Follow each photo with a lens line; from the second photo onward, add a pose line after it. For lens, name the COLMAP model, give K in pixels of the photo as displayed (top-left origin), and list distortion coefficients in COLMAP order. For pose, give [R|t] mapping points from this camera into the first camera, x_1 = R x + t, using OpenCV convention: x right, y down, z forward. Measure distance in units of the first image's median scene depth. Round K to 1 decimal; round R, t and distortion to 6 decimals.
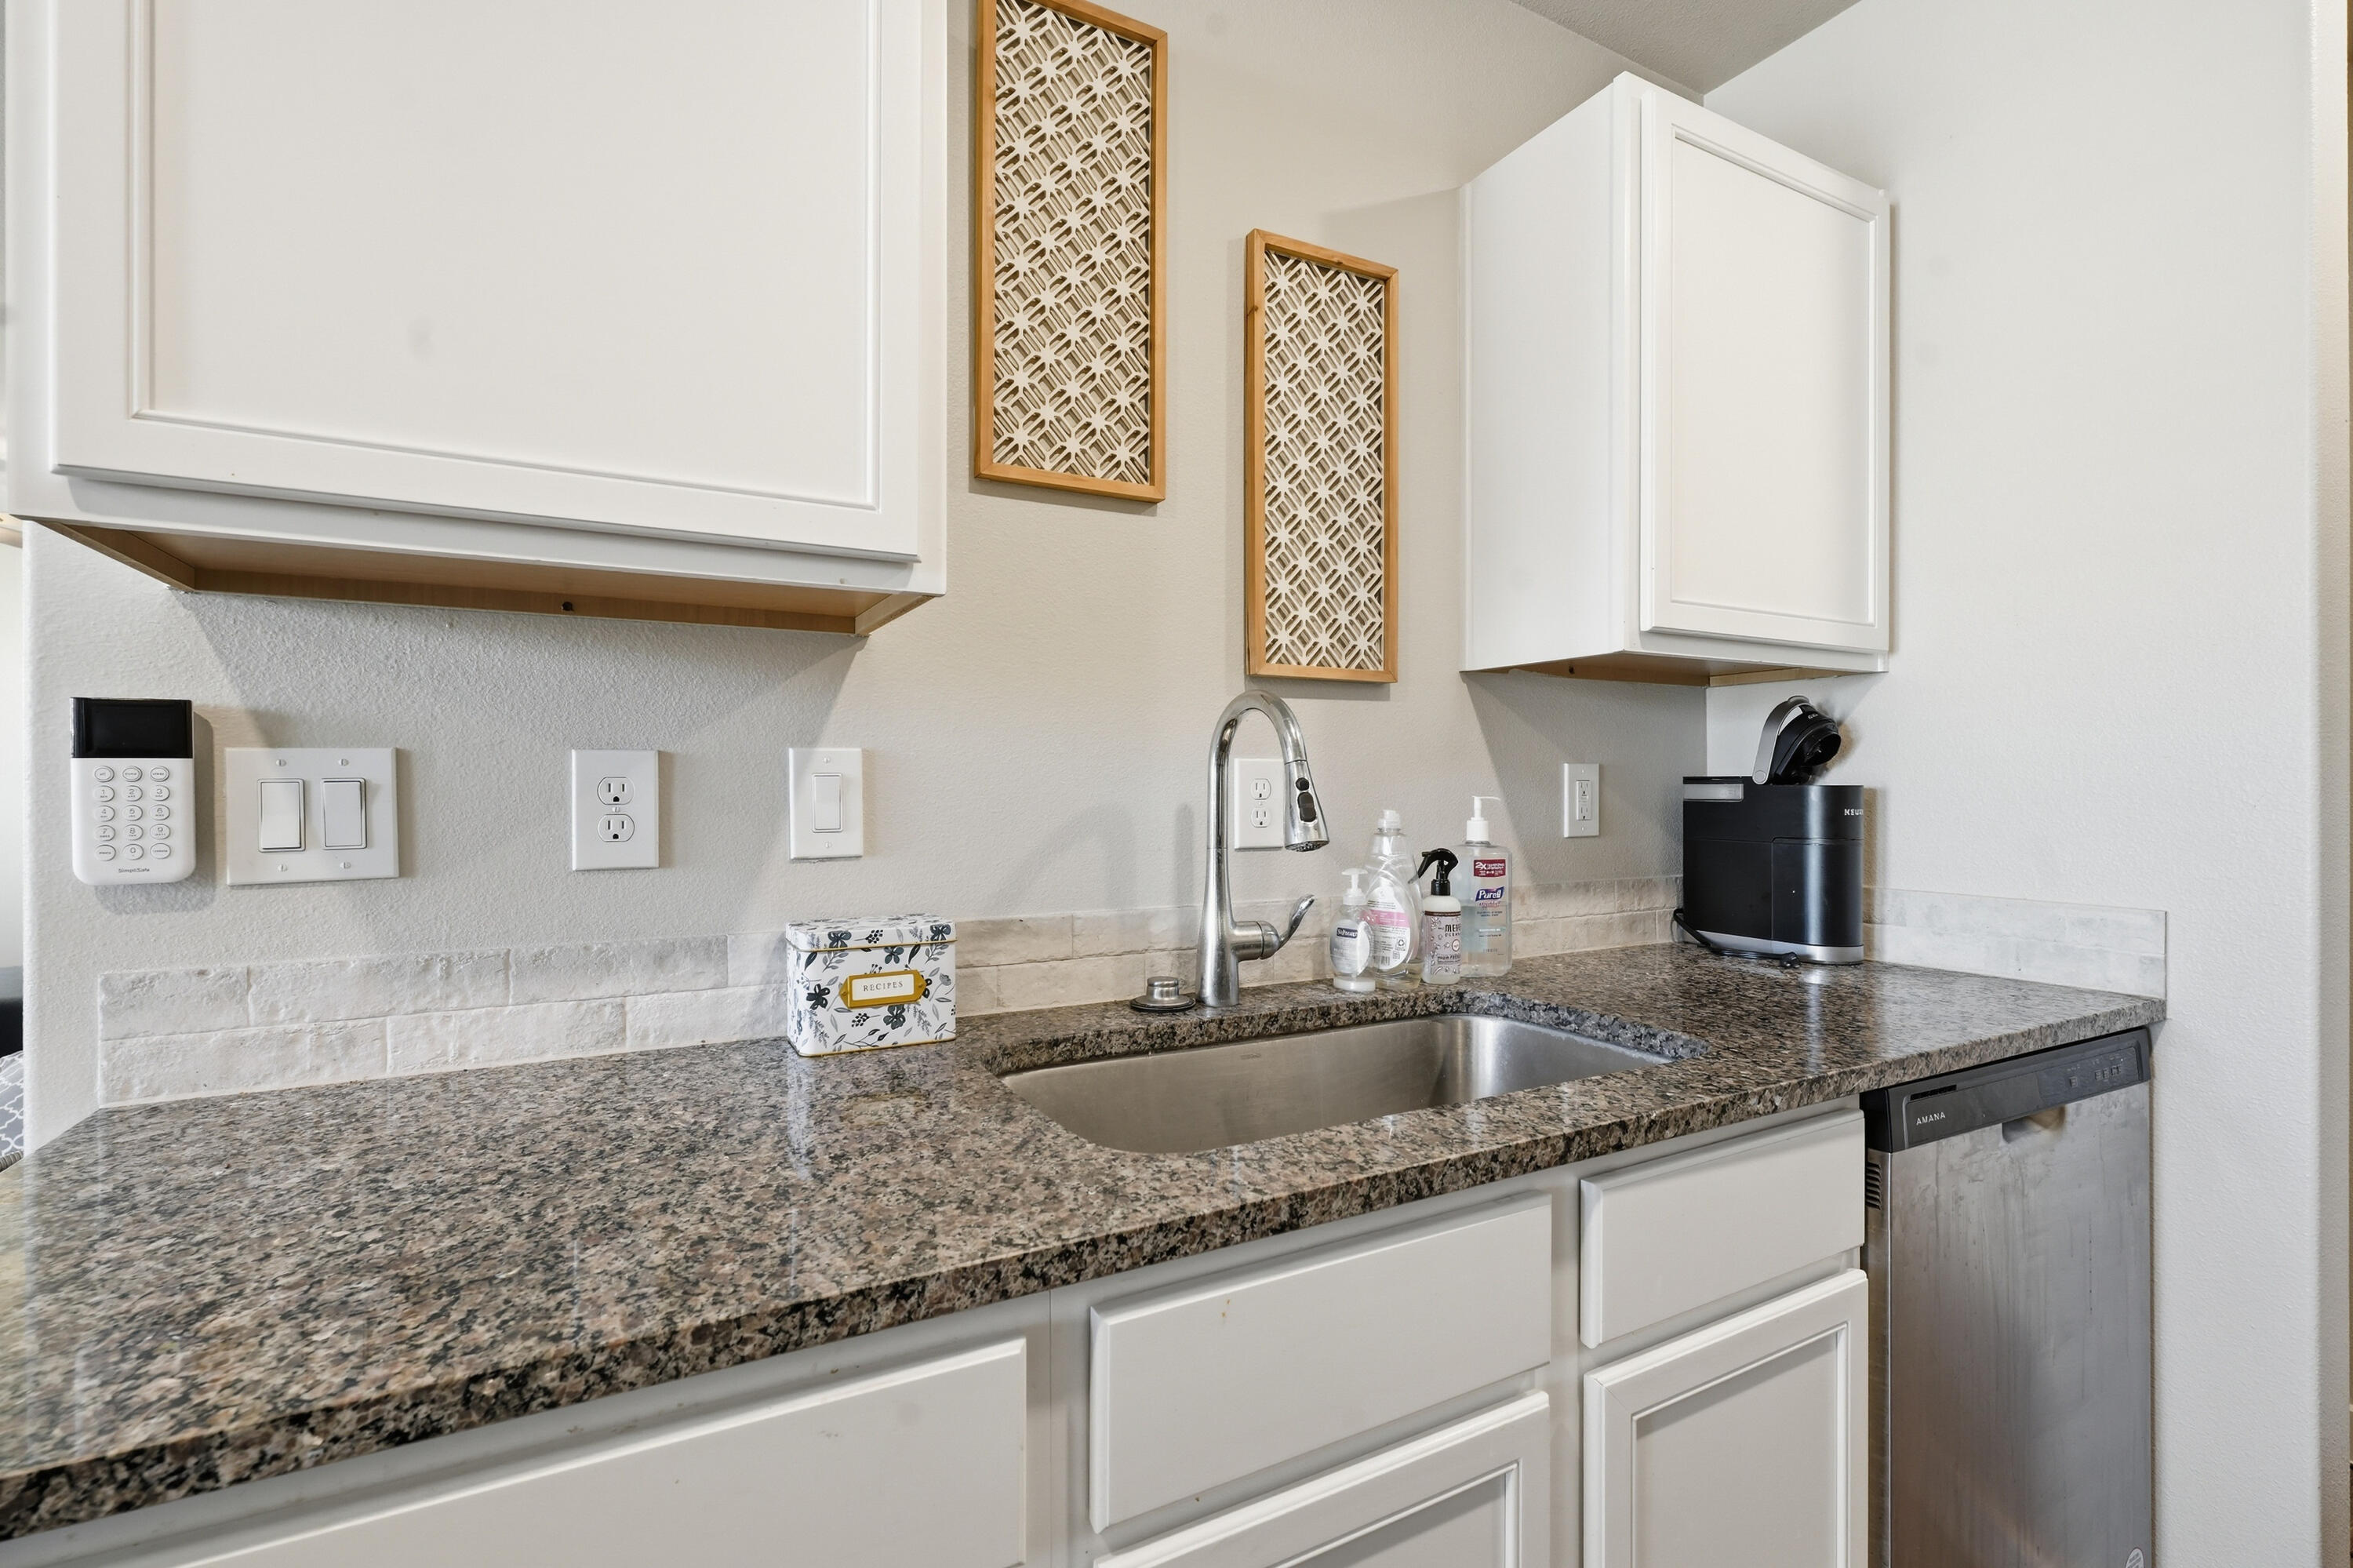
lens RADIAL K [[1057.9, 0, 1176.5], [0, 1057.9, 784.0], [0, 0, 1]] dist [-0.004750, 0.000847]
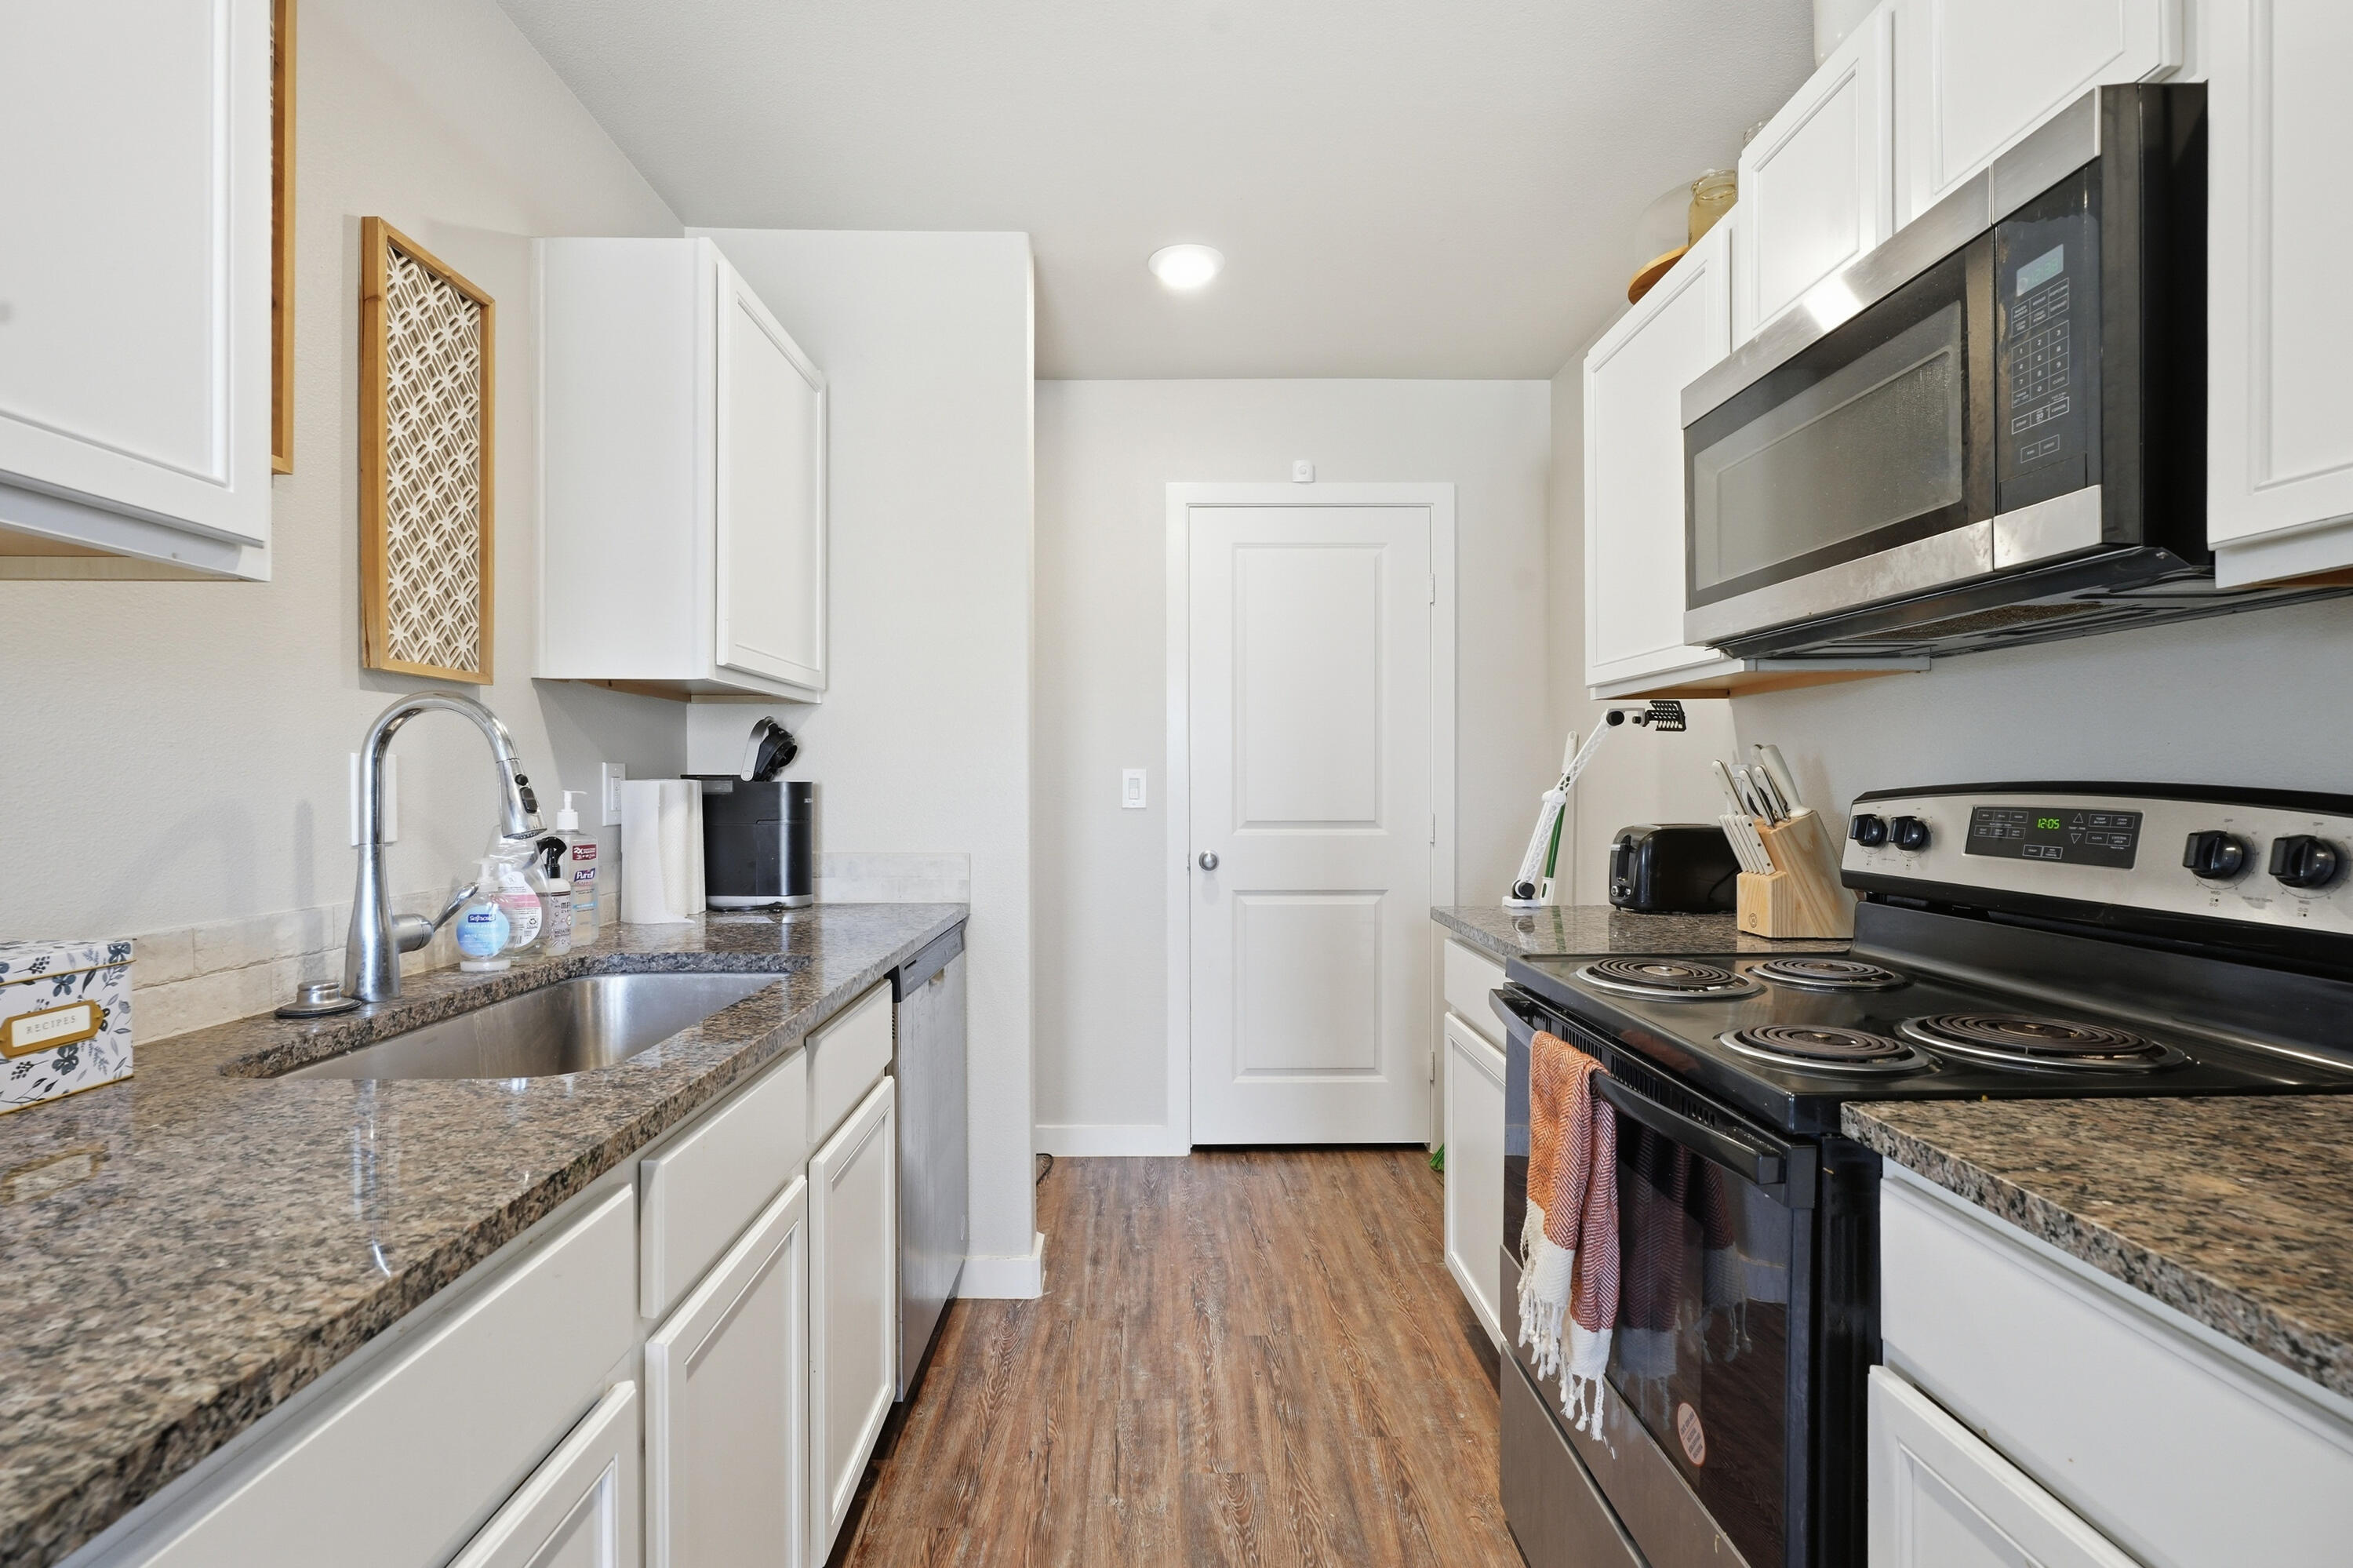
lens RADIAL K [[1038.4, 0, 1176.5], [0, 1038.4, 784.0], [0, 0, 1]] dist [-0.010200, 0.001141]
pose [[0.459000, -0.000257, 0.888436, -0.558907], [-0.002683, 0.999995, 0.001676, 0.000903], [-0.888432, -0.003153, 0.458997, -0.135029]]
